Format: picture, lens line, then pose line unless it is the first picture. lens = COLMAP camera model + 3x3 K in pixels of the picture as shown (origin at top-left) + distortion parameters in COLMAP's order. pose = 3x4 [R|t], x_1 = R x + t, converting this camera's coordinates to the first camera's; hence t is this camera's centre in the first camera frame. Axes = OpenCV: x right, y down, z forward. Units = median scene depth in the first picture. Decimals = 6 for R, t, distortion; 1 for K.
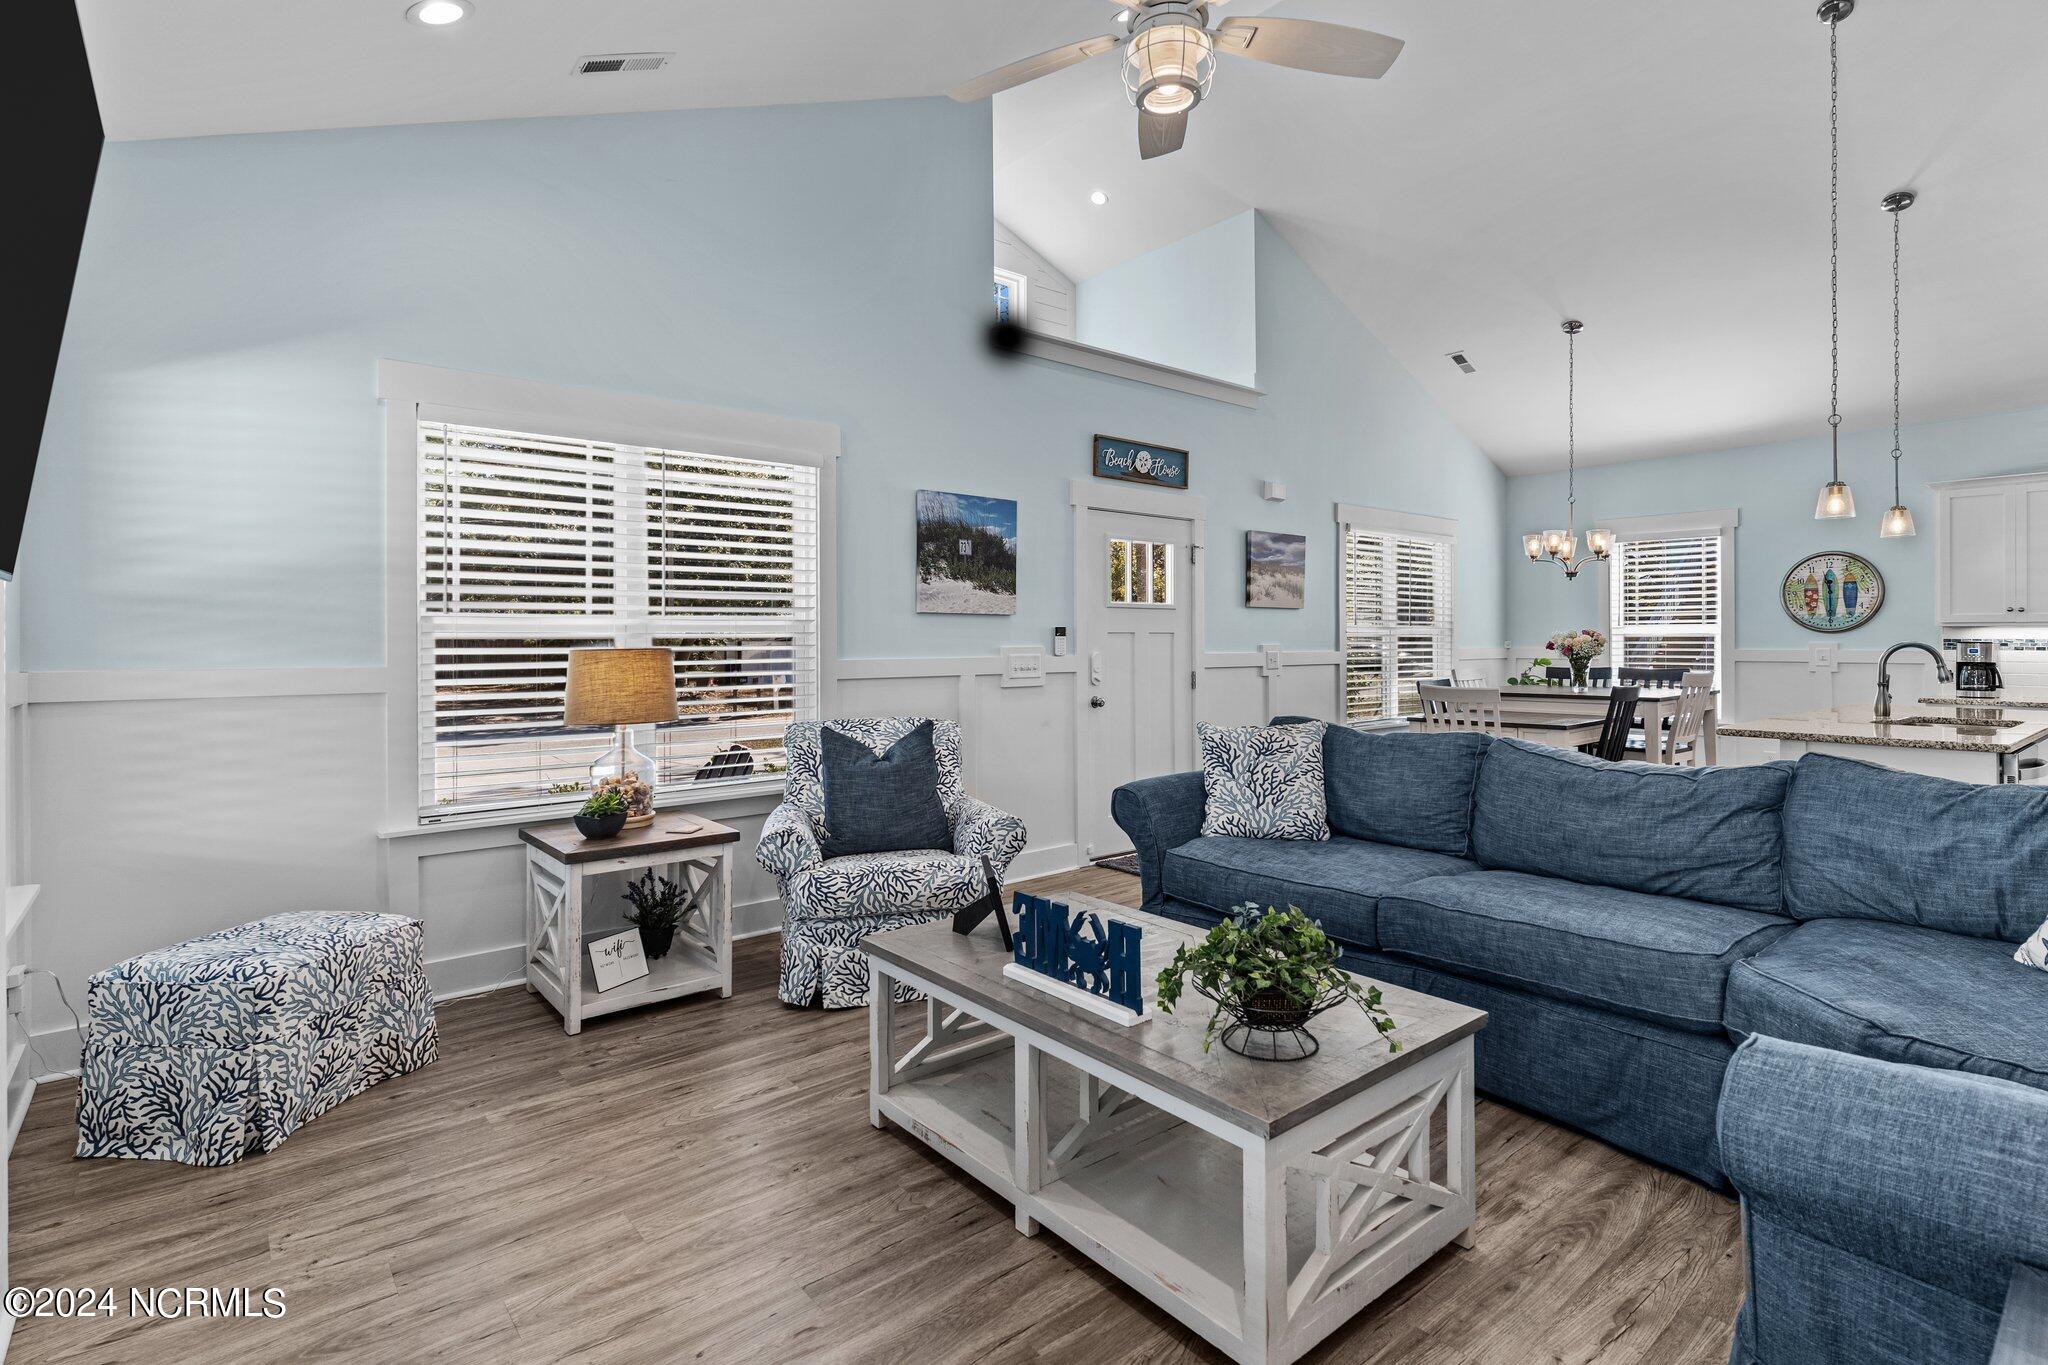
lens RADIAL K [[993.6, 0, 1022.2], [0, 993.6, 635.8], [0, 0, 1]] dist [0.001890, -0.000560]
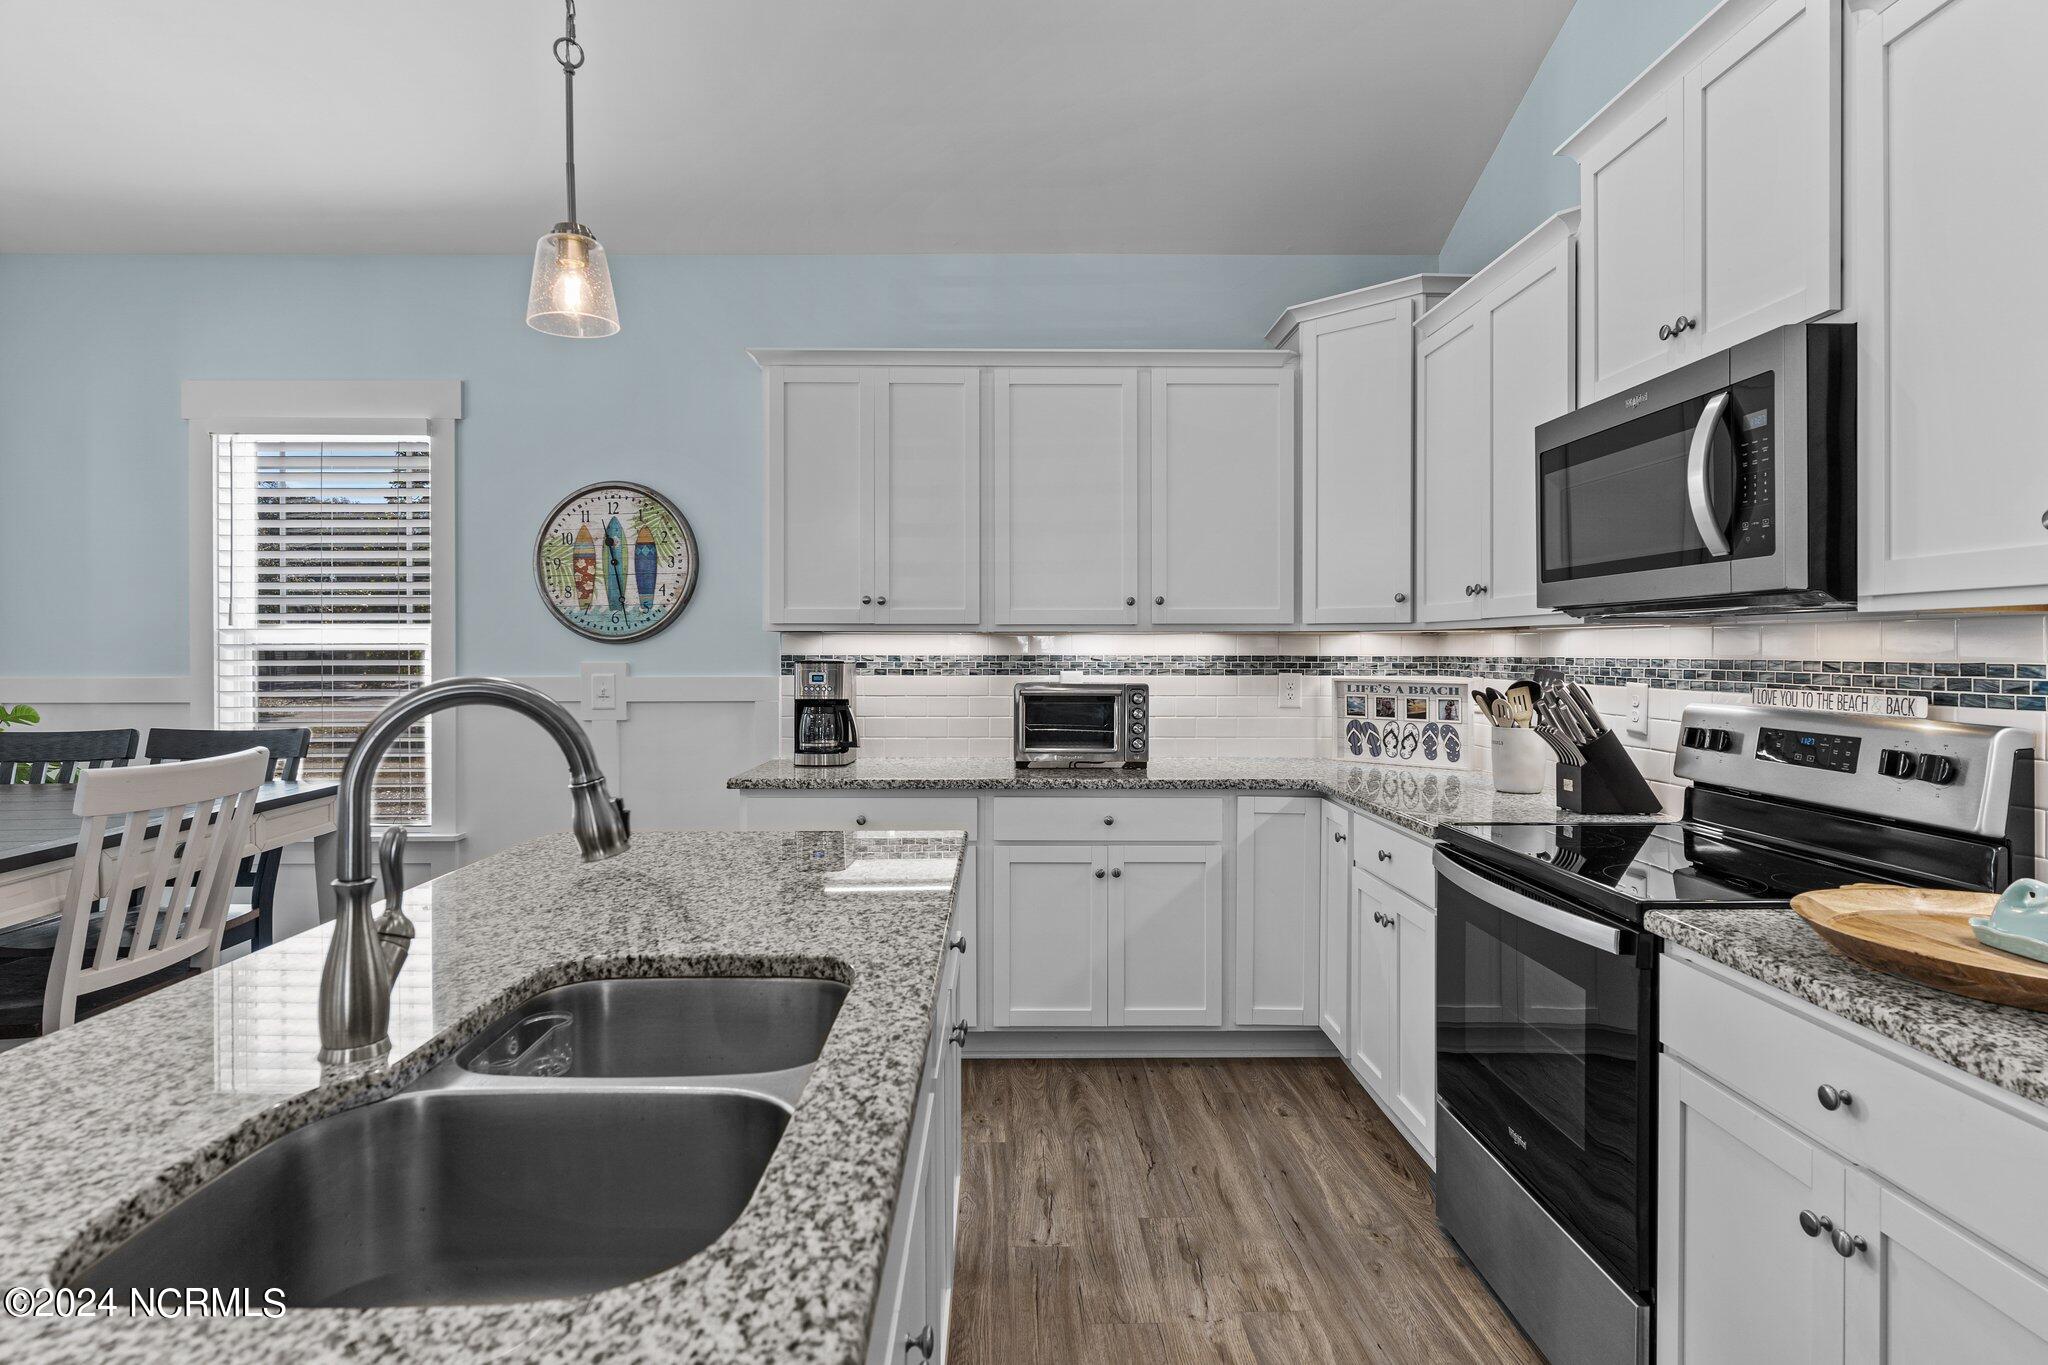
lens RADIAL K [[1061.7, 0, 1017.3], [0, 1061.7, 649.8], [0, 0, 1]] dist [-0.004012, 0.000151]
pose [[0.626415, 0.000091, 0.779490, 0.653457], [-0.002640, 0.999995, 0.002005, -0.001511], [-0.779486, -0.003314, 0.626411, 0.632465]]
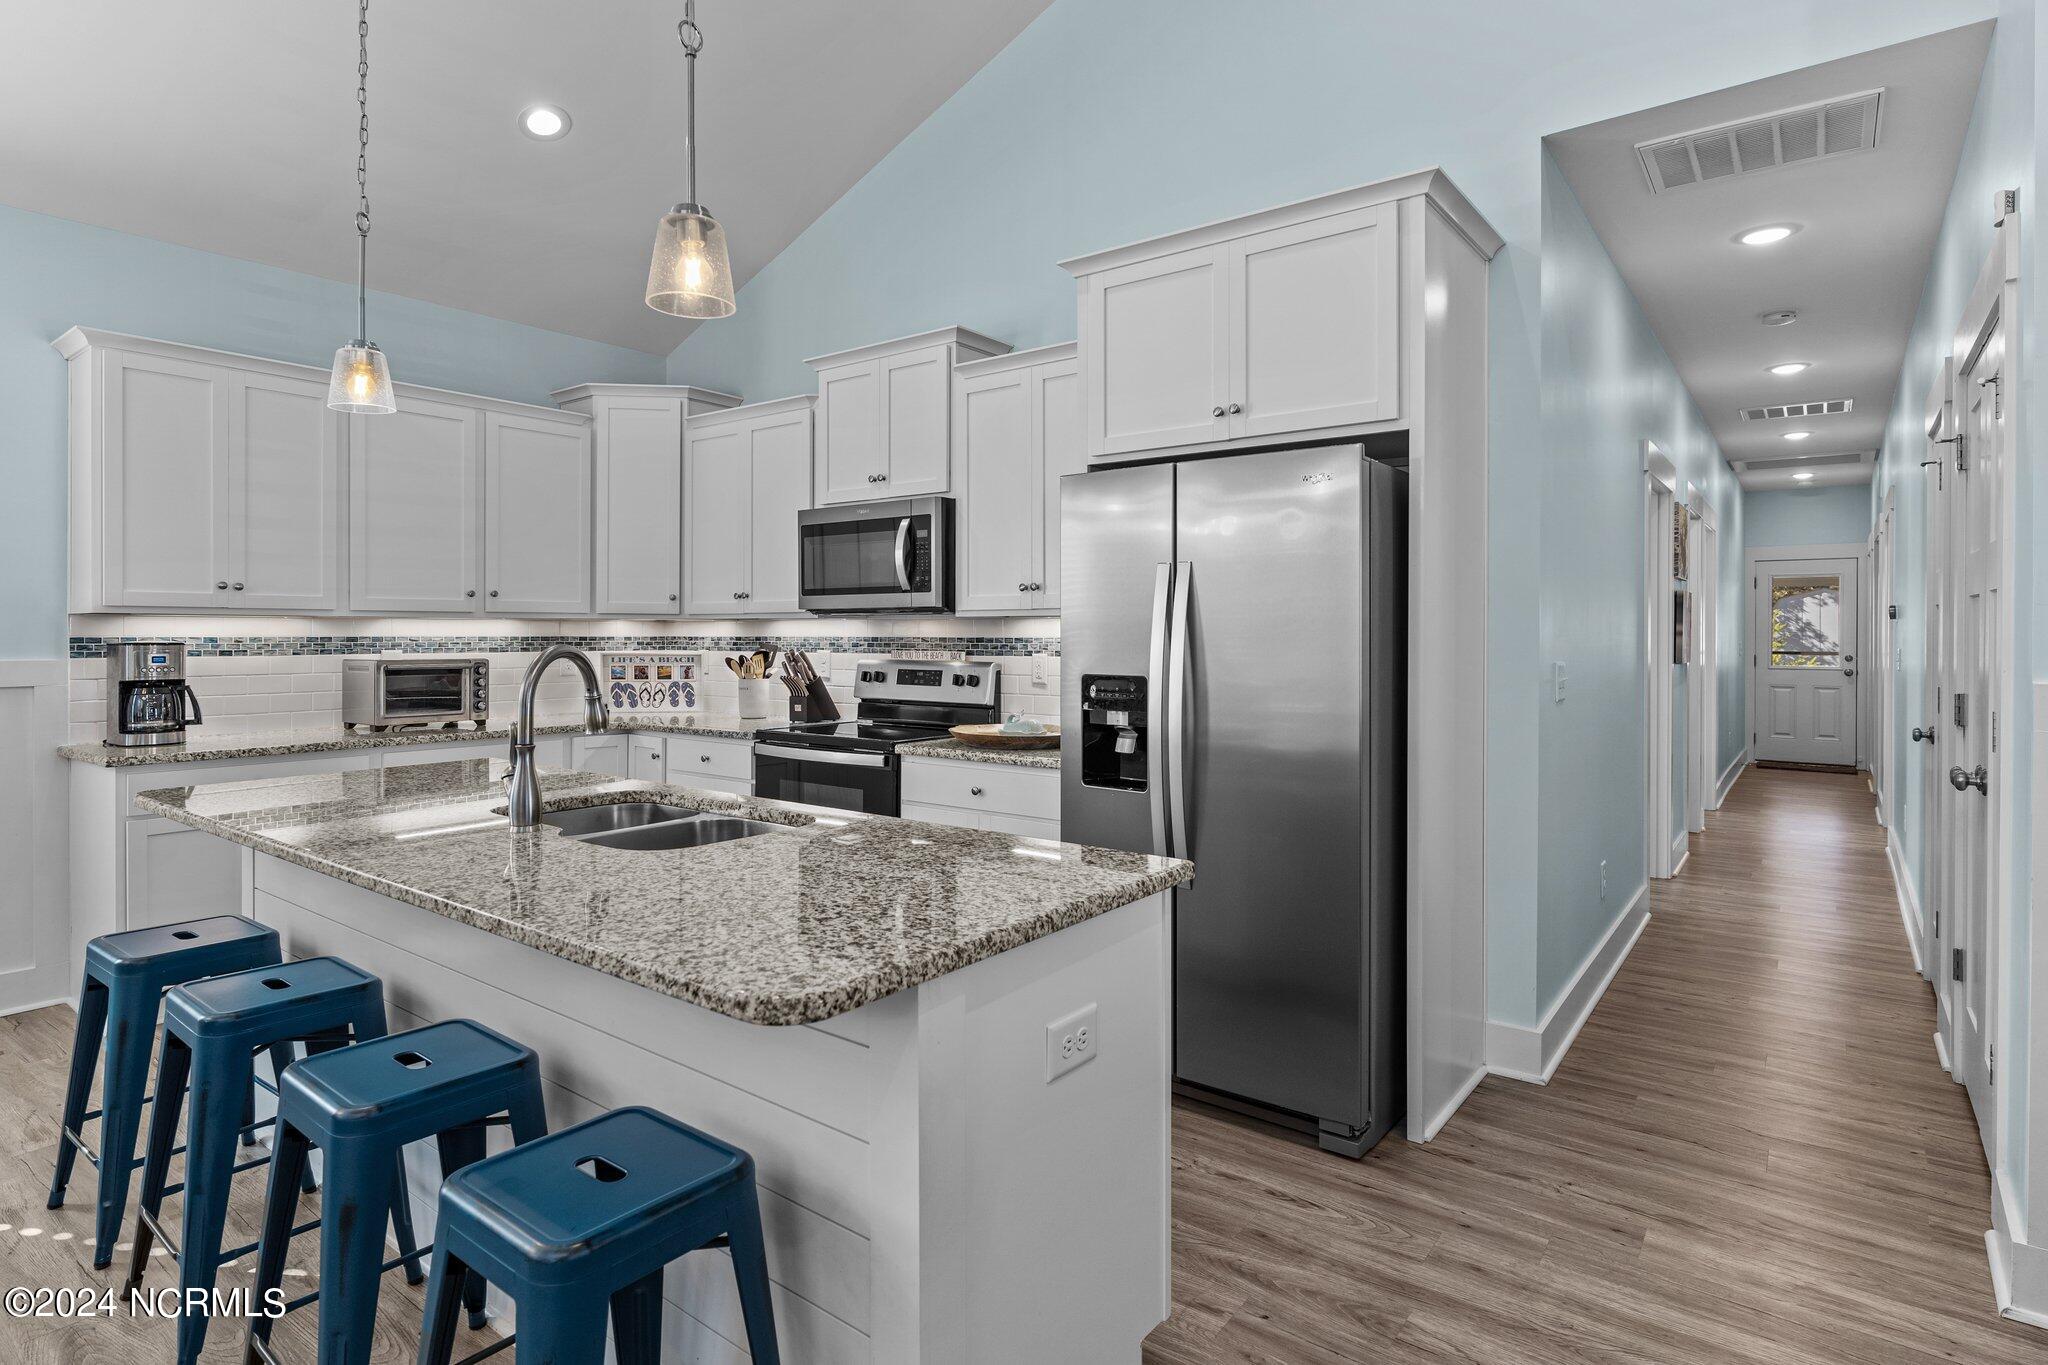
lens RADIAL K [[1066.8, 0, 1015.7], [0, 1066.8, 635.4], [0, 0, 1]] dist [-0.002504, 0.000040]
pose [[-0.224331, -0.002496, 0.974510, 0.320570], [-0.003415, 0.999993, 0.001775, -0.000646], [-0.974507, -0.002930, -0.224338, 0.754414]]
